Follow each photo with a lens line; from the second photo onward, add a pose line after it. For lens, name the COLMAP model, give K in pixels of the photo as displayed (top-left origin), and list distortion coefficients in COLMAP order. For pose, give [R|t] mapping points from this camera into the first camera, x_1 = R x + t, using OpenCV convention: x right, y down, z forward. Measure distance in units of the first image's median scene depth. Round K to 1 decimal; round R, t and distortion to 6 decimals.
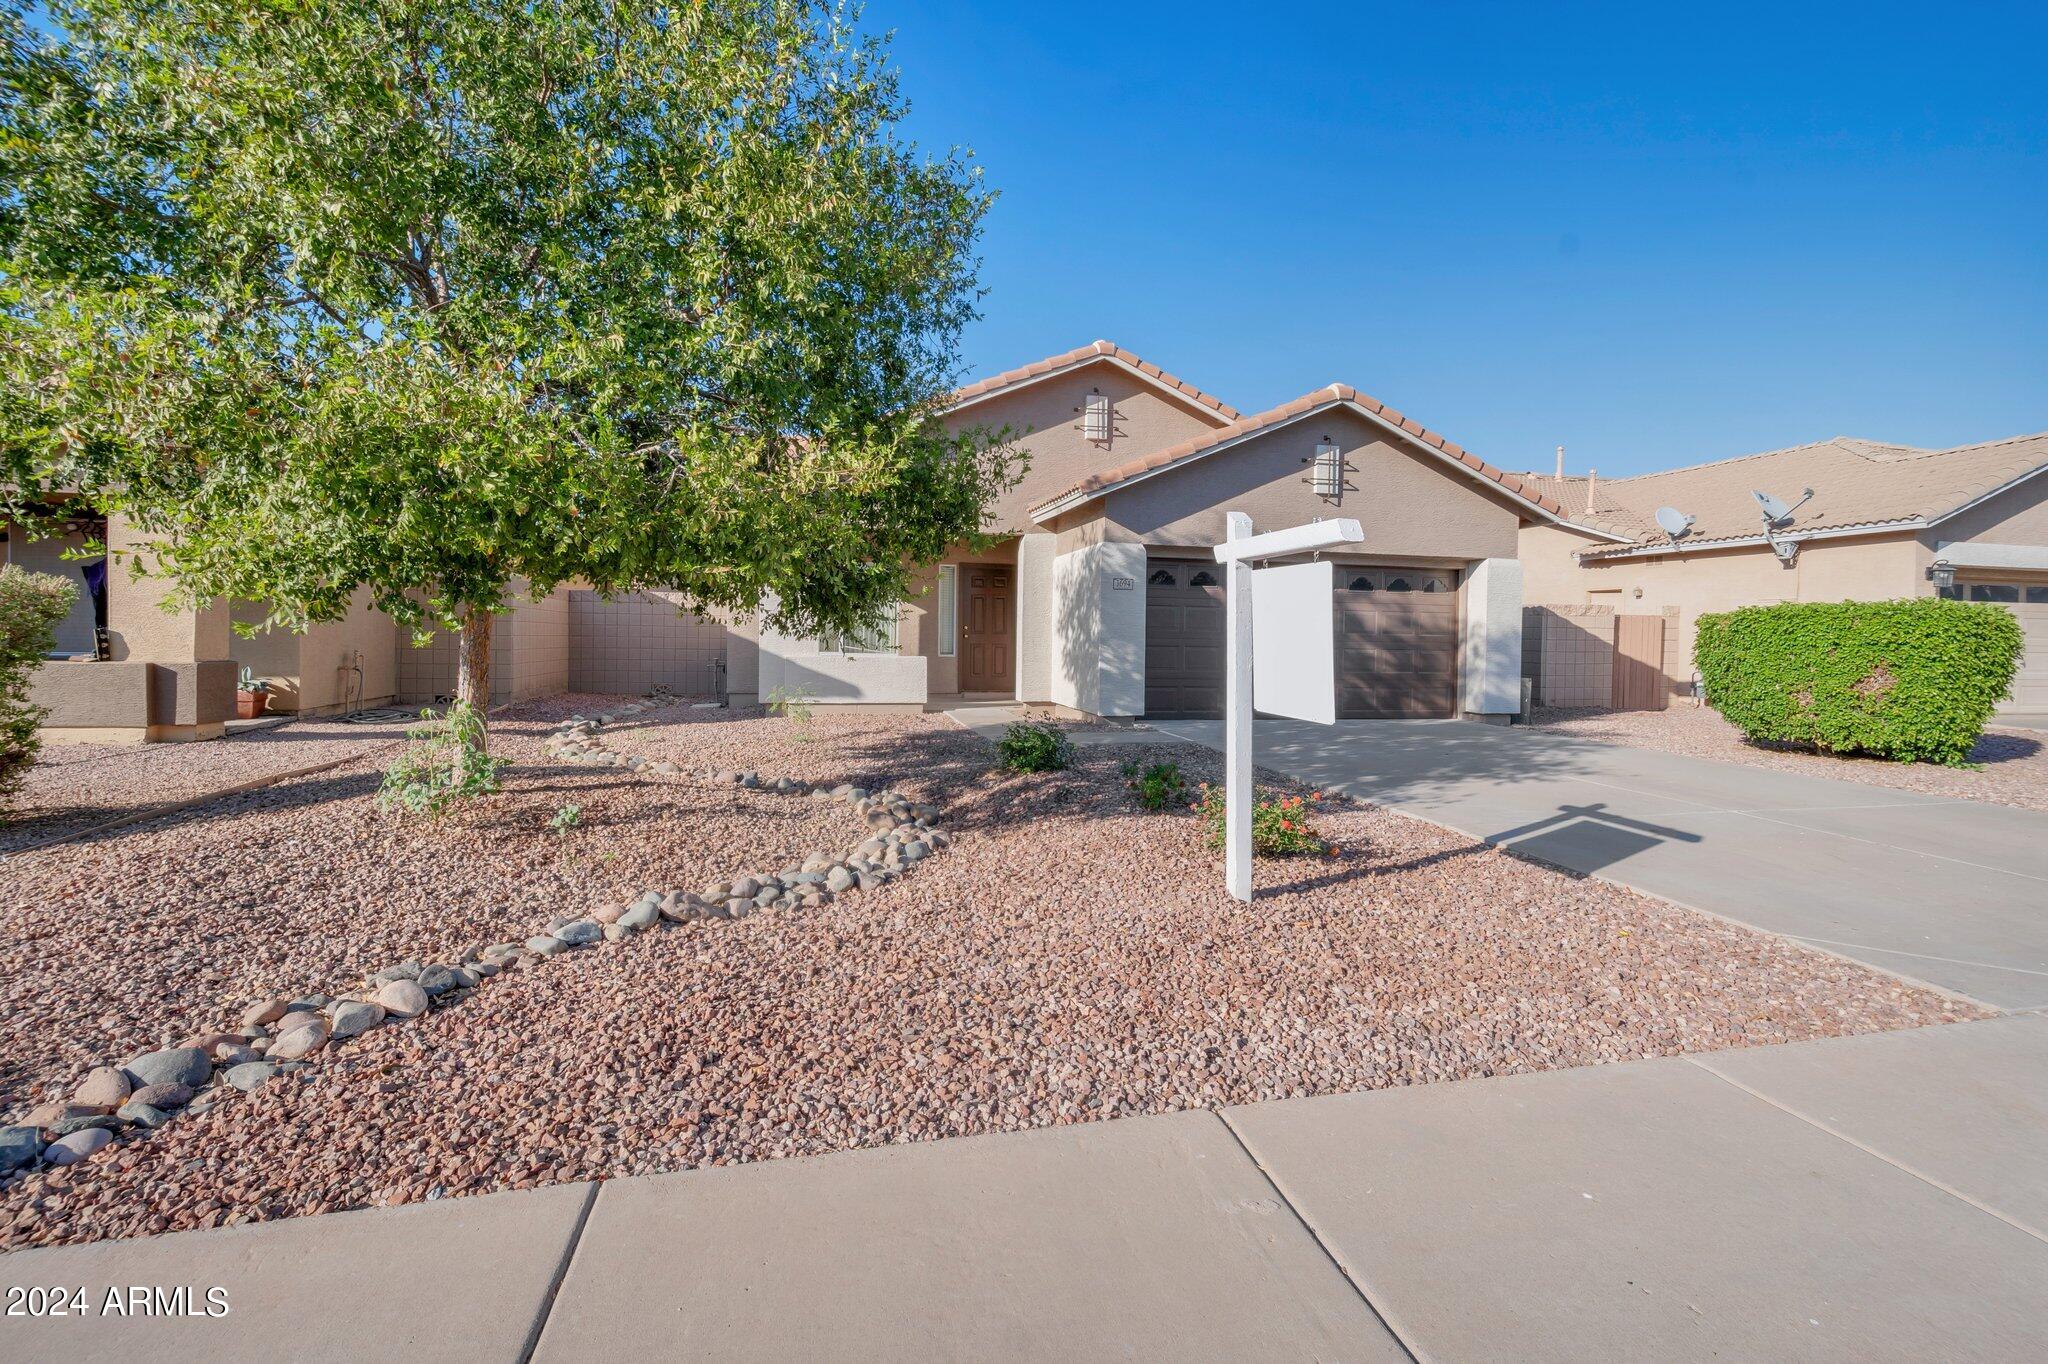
lens RADIAL K [[881.9, 0, 1031.9], [0, 881.9, 654.2], [0, 0, 1]] dist [-0.000035, -0.000071]
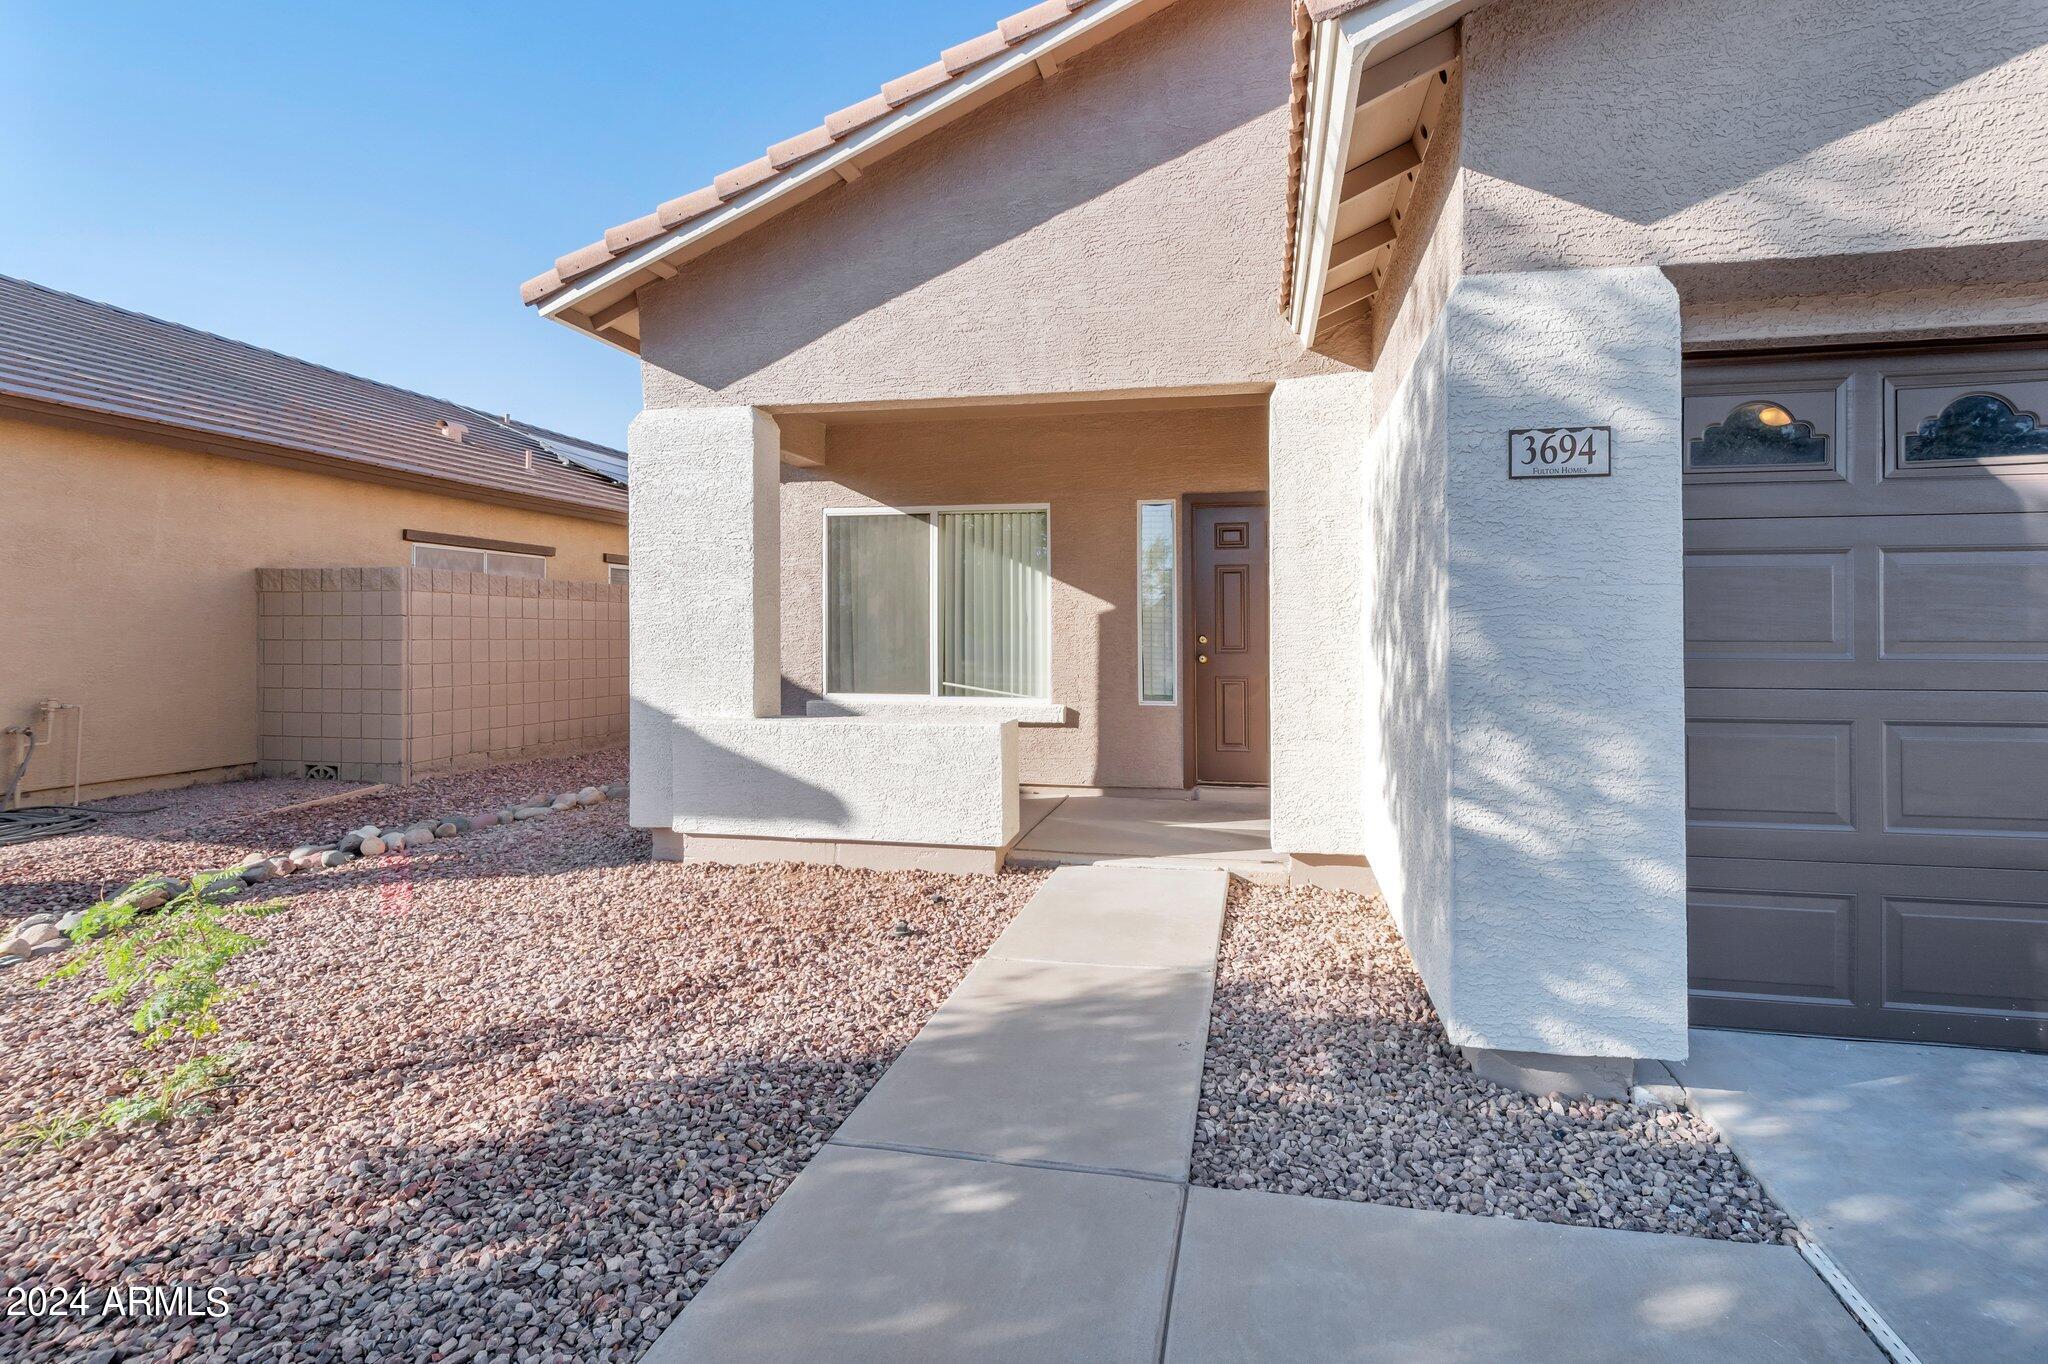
lens RADIAL K [[922.1, 0, 1106.4], [0, 922.1, 637.9], [0, 0, 1]] dist [-0.002054, -0.000271]
pose [[0.918917, -0.012248, -0.394261, 0.077535], [0.005196, 0.999807, -0.018949, -0.027016], [0.394417, 0.015364, 0.918803, 0.677182]]
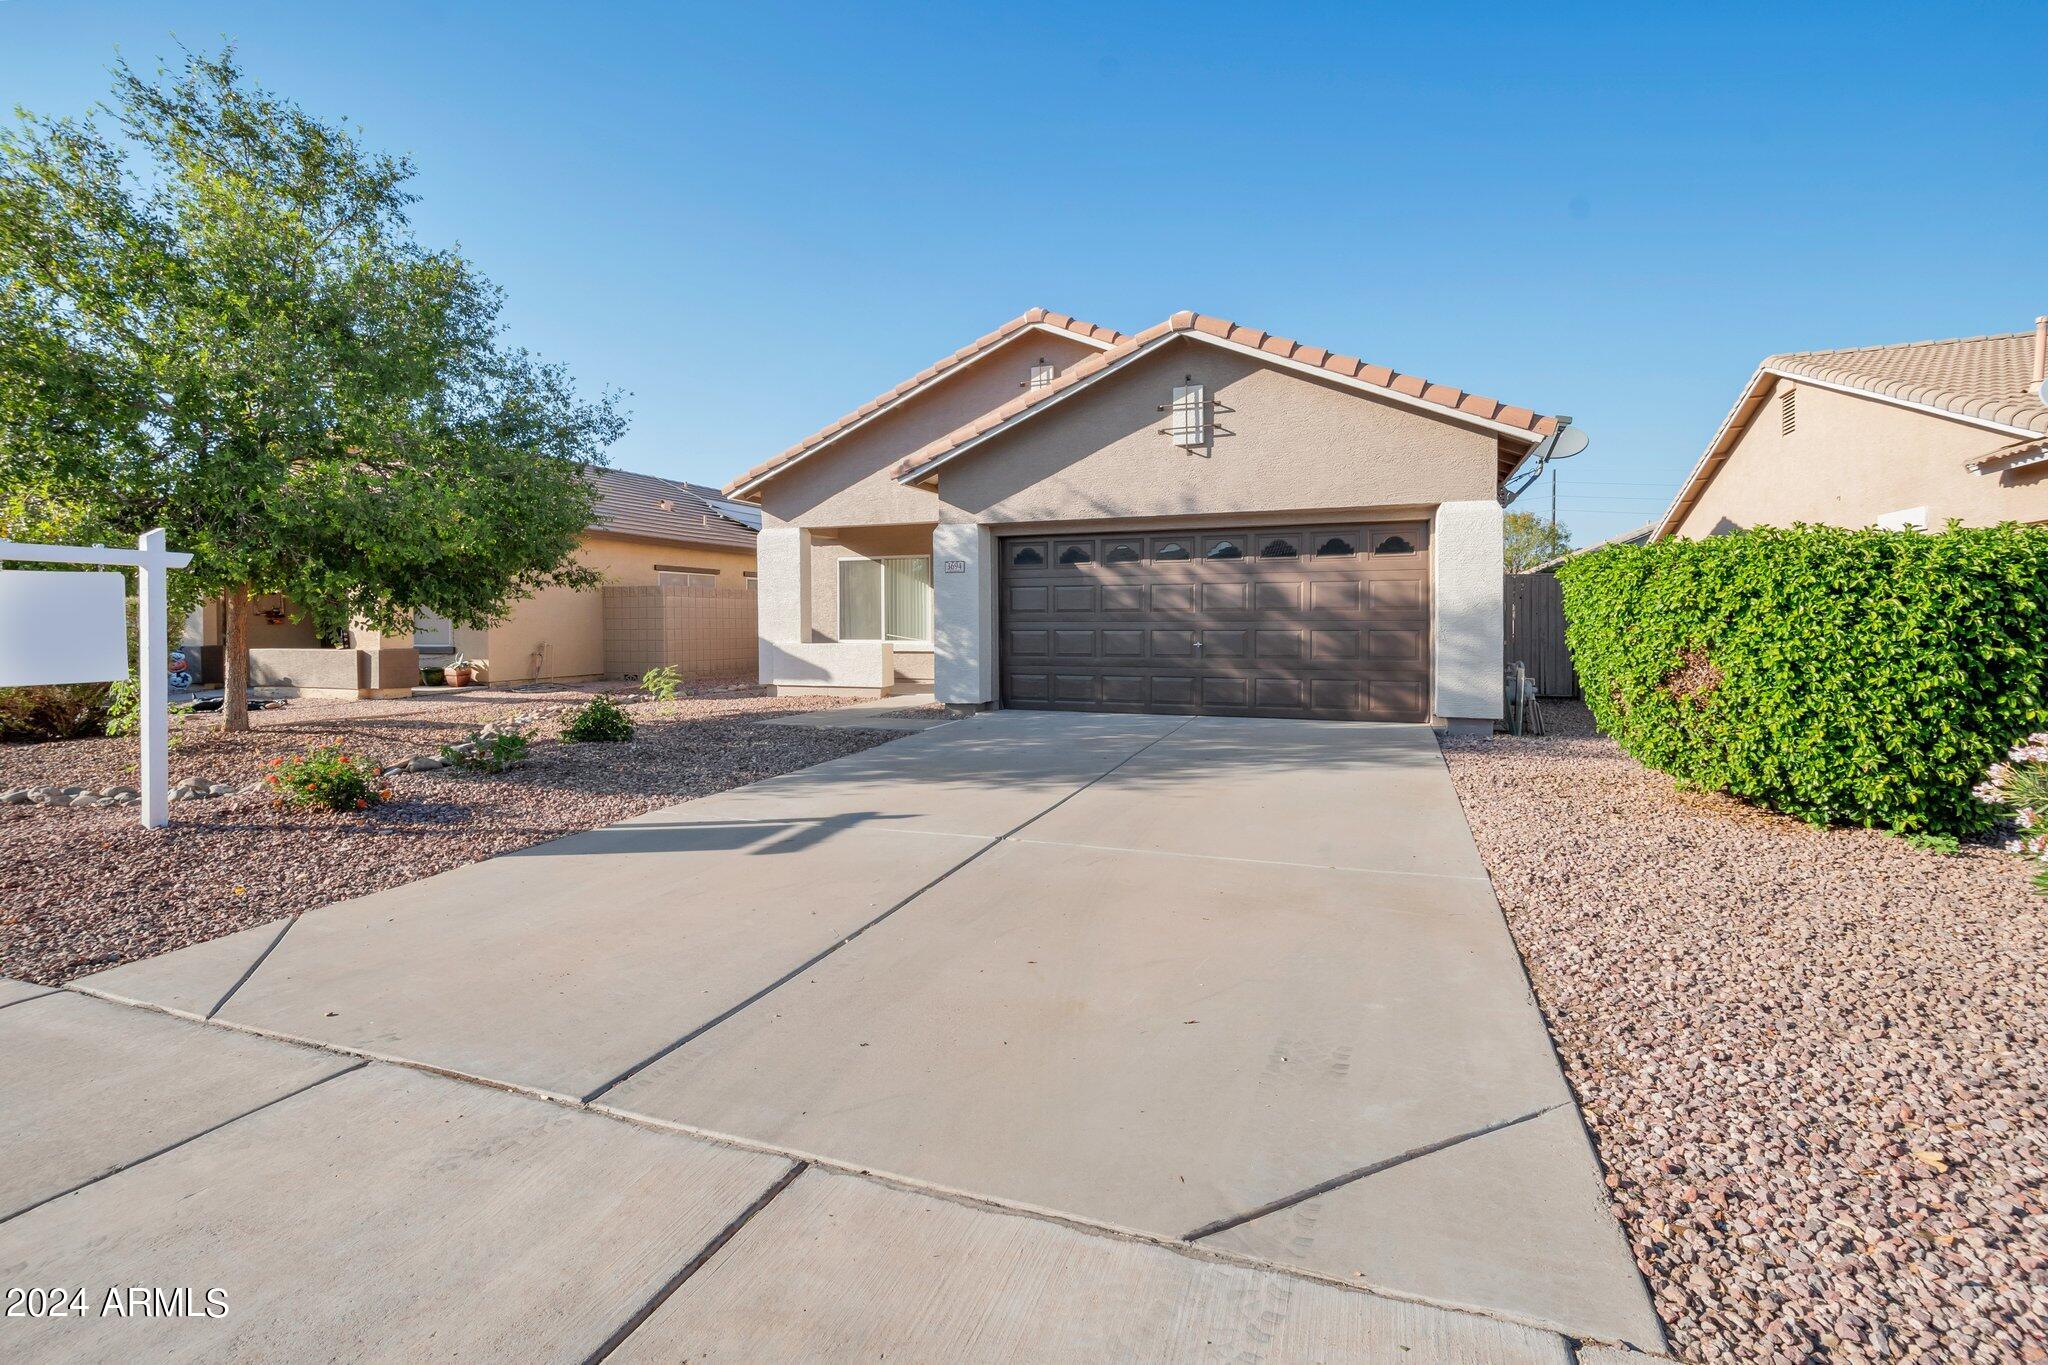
lens RADIAL K [[930.5, 0, 1035.4], [0, 930.5, 633.6], [0, 0, 1]] dist [0.000291, 0.000128]
pose [[0.829103, -0.012249, -0.558961, 0.675988], [0.007266, 0.999912, -0.011134, 0.004929], [0.559048, 0.005170, 0.829119, 0.185401]]
